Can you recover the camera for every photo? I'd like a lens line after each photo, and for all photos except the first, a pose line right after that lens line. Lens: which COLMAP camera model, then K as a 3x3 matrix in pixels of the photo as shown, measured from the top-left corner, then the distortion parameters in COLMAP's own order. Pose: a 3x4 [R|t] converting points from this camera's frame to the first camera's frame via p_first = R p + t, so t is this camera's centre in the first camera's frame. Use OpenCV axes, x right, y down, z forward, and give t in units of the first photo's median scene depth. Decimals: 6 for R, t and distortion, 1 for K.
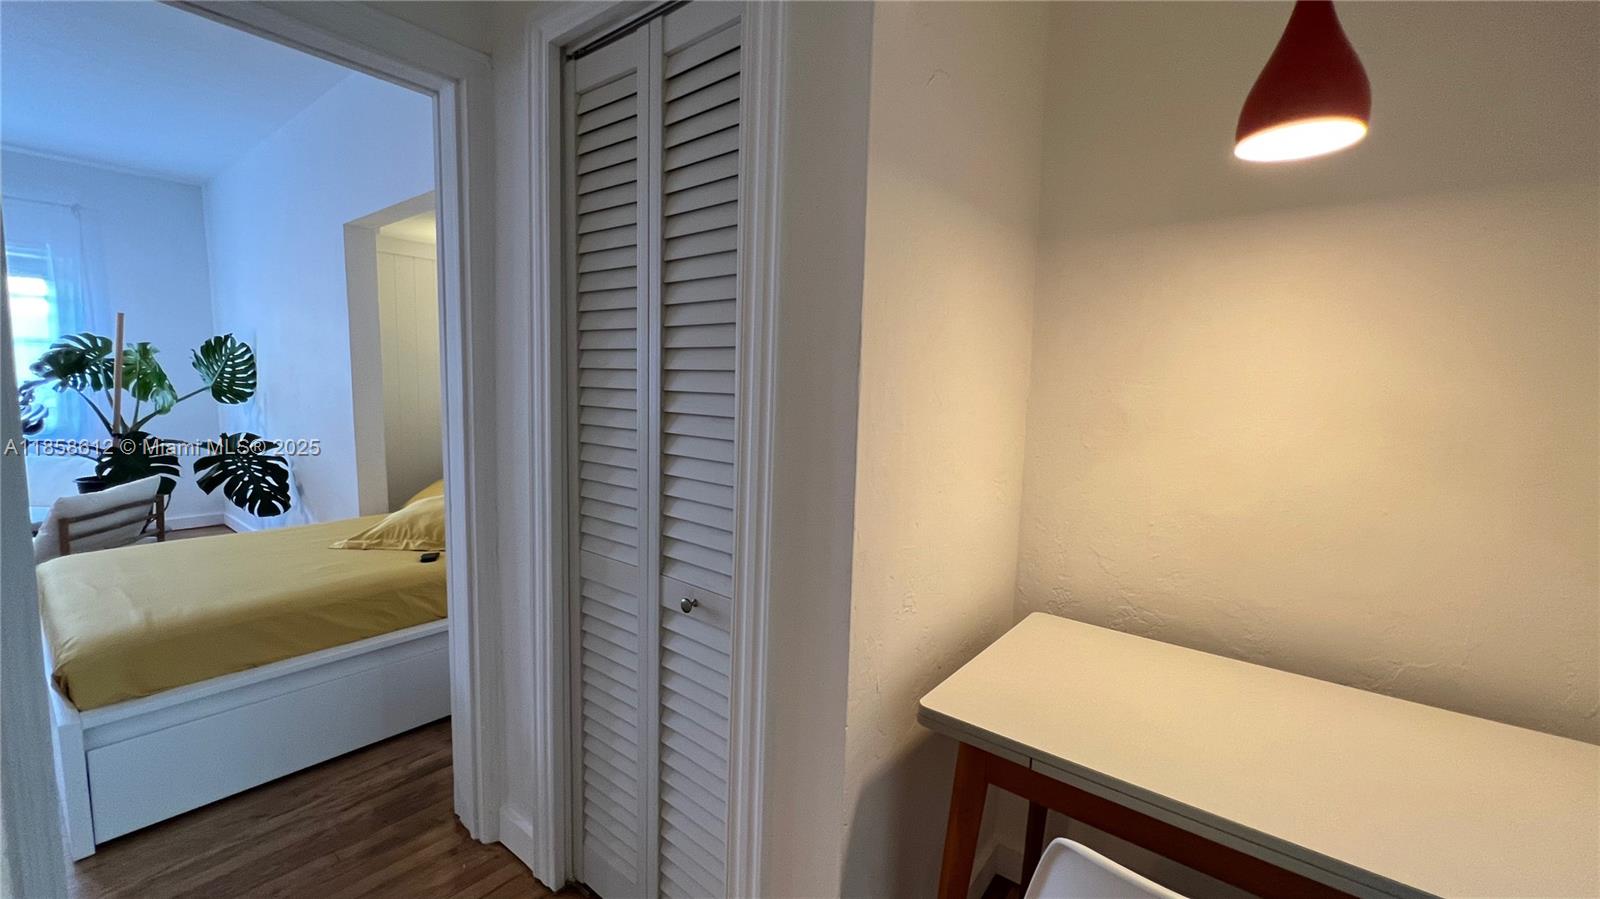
lens RADIAL K [[642.4, 0, 797.0], [0, 642.4, 456.5], [0, 0, 1]] dist [-0.000184, 0.000503]
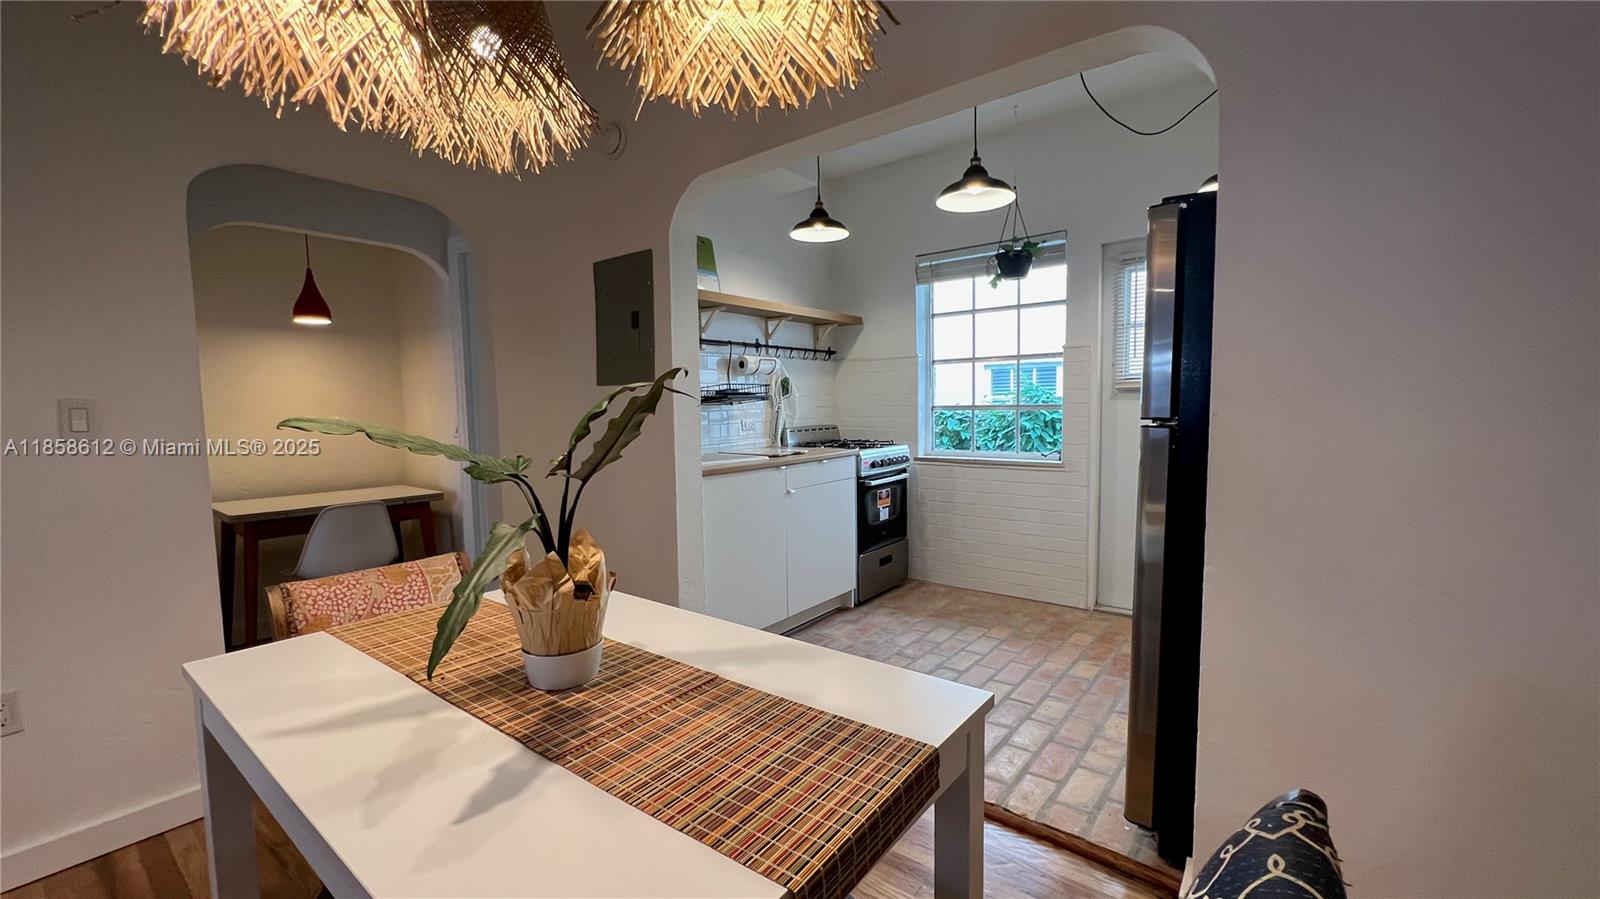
lens RADIAL K [[642.4, 0, 796.2], [0, 642.4, 453.8], [0, 0, 1]] dist [-0.000184, 0.000503]
pose [[-0.008697, -0.104180, 0.994520, -0.640390], [0.129905, 0.986012, 0.104425, 0.045493], [-0.991488, 0.130102, 0.004959, -0.355763]]
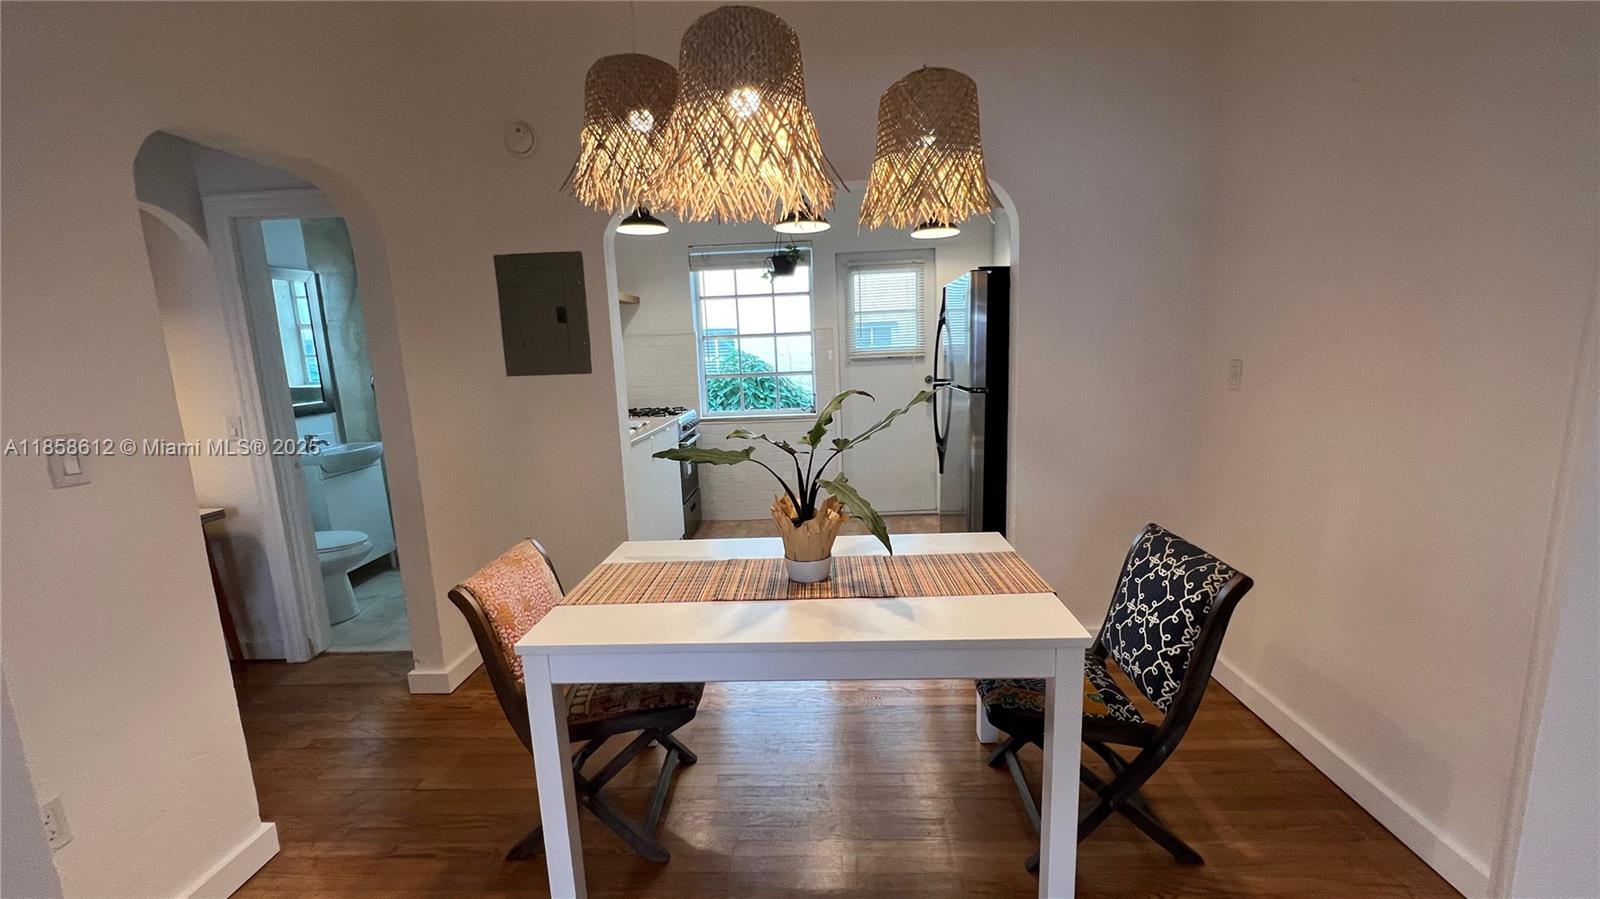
lens RADIAL K [[642.4, 0, 796.8], [0, 642.4, 454.1], [0, 0, 1]] dist [-0.000184, 0.000503]
pose [[-0.582781, -0.139066, 0.800641, -0.713080], [0.117059, 0.960606, 0.252057, -0.037623], [-0.804154, 0.240617, -0.543544, -0.014371]]
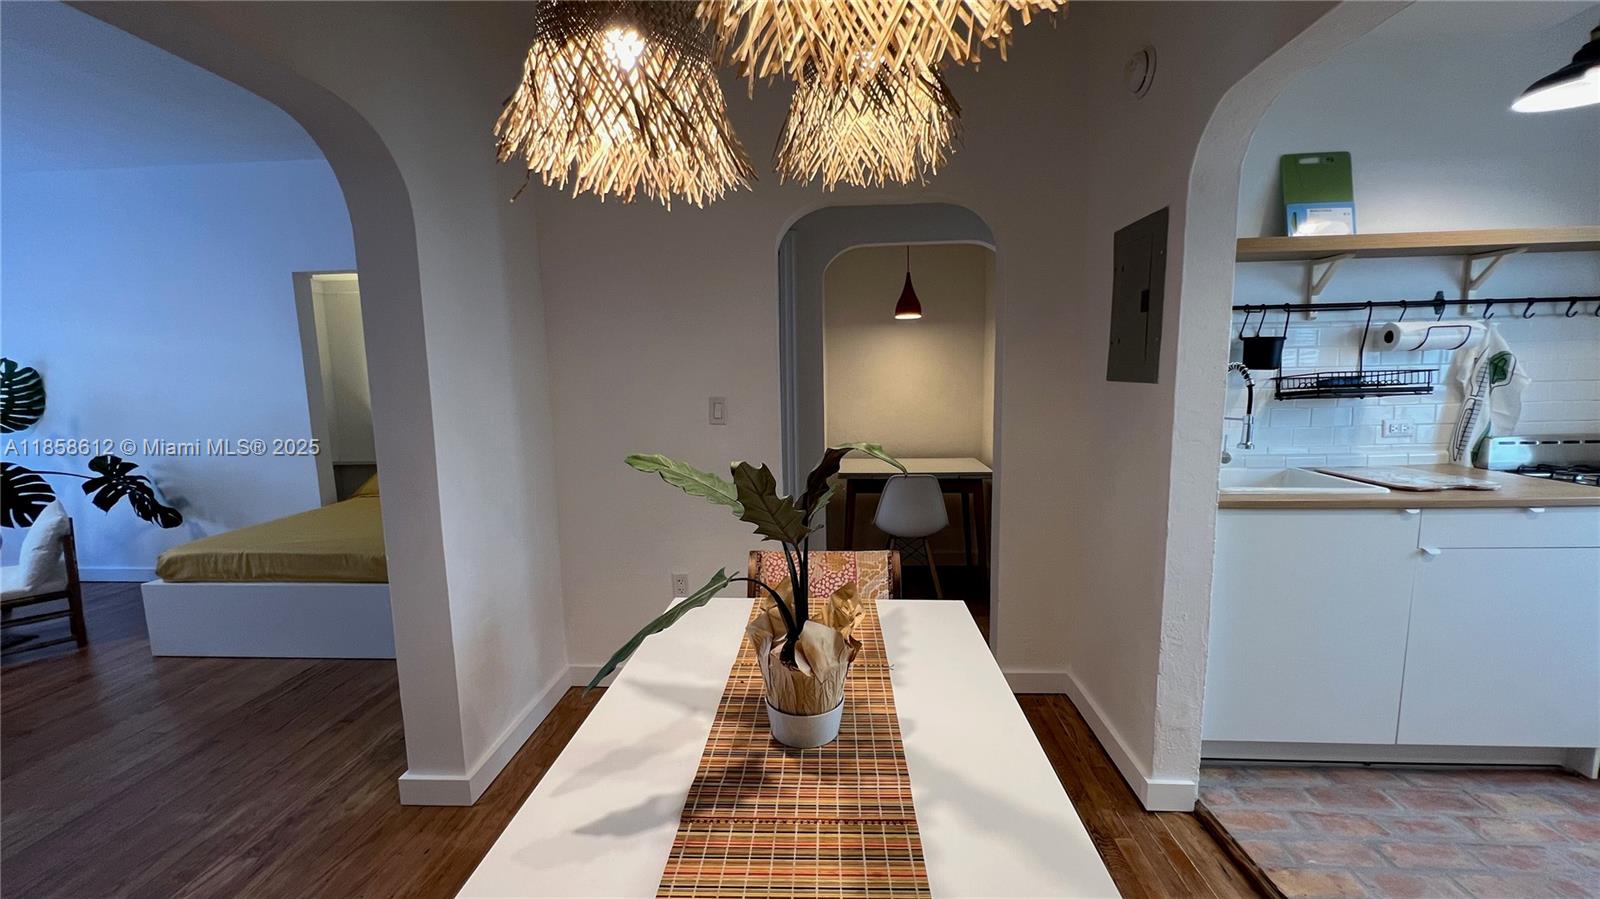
lens RADIAL K [[642.4, 0, 799.9], [0, 642.4, 455.2], [0, 0, 1]] dist [-0.000184, 0.000503]
pose [[0.818162, -0.116218, 0.563120, -0.514770], [0.105859, 0.993065, 0.051146, 0.026729], [-0.565159, 0.017766, 0.824791, -0.467960]]
